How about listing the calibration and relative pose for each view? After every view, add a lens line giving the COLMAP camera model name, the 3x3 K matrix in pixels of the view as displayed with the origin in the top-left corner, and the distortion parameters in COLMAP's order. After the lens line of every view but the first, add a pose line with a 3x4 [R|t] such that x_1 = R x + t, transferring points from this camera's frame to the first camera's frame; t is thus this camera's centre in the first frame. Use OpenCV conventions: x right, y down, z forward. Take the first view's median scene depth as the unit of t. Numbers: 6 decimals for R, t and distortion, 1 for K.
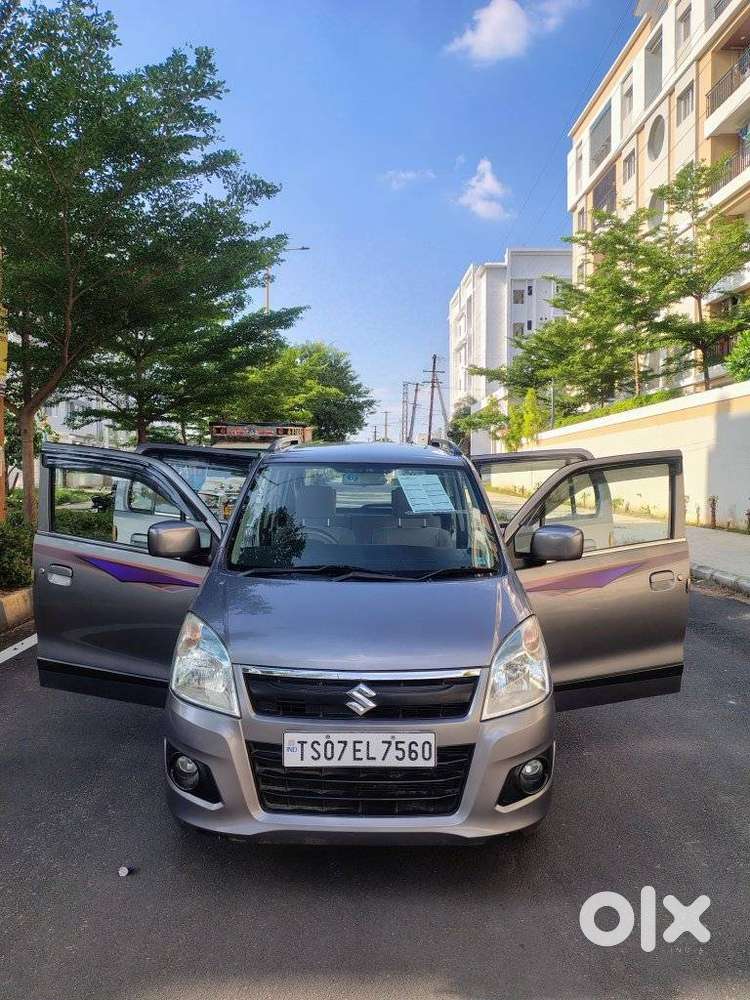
lens RADIAL K [[778.1, 0, 377.3], [0, 778.1, 502.3], [0, 0, 1]] dist [0.057476, -0.092855]
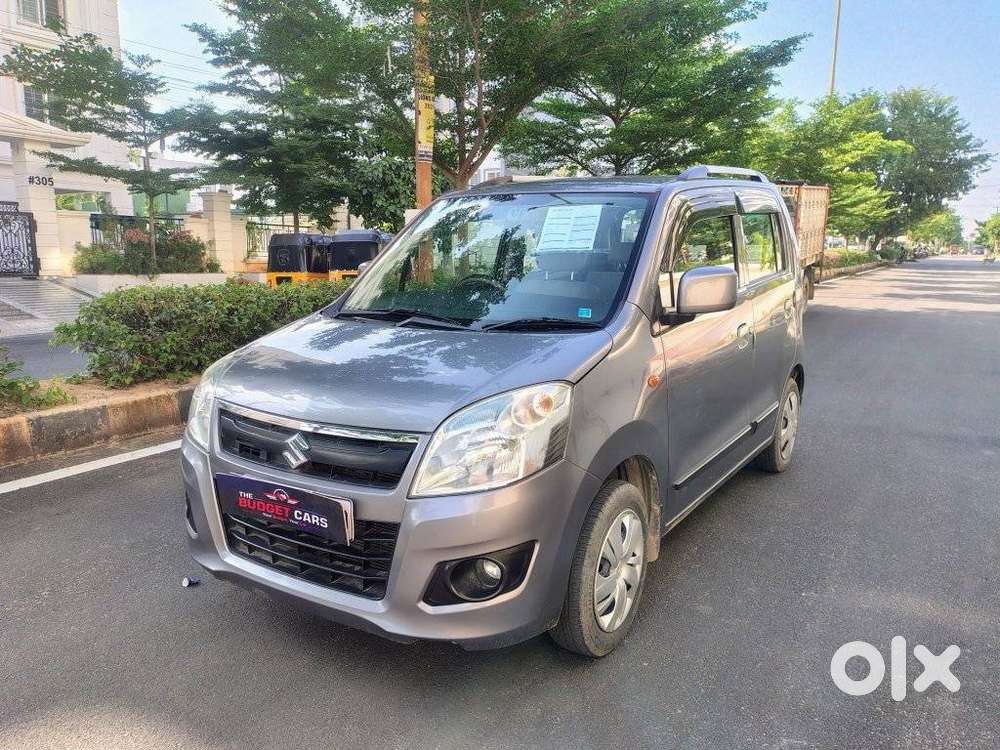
lens RADIAL K [[778.1, 0, 491.5], [0, 778.1, 401.3], [0, 0, 1]] dist [0.057476, -0.092855]
pose [[0.831951, 0.097525, -0.546211, 0.255562], [-0.015123, 0.988051, 0.153381, 0.024776], [0.554643, -0.119345, 0.823485, 0.166722]]
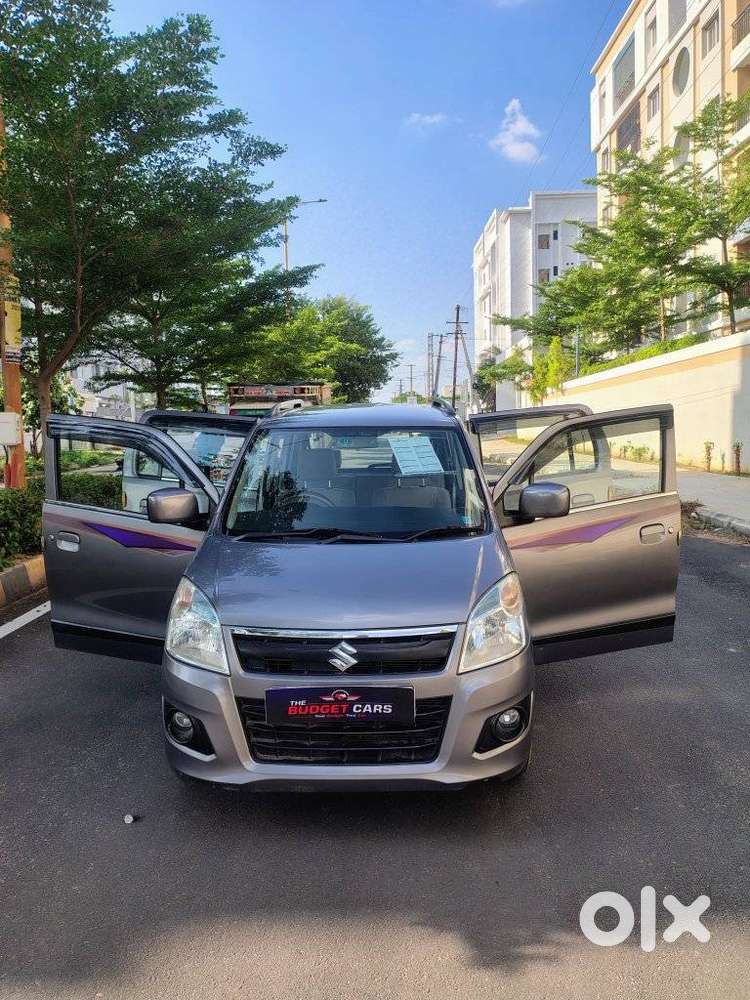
lens RADIAL K [[778.1, 0, 382.3], [0, 778.1, 497.0], [0, 0, 1]] dist [0.057476, -0.092855]
pose [[0.999178, -0.024323, -0.032424, 0.029166], [0.025995, 0.998300, 0.052174, -0.006226], [0.031100, -0.052974, 0.998111, -0.014778]]
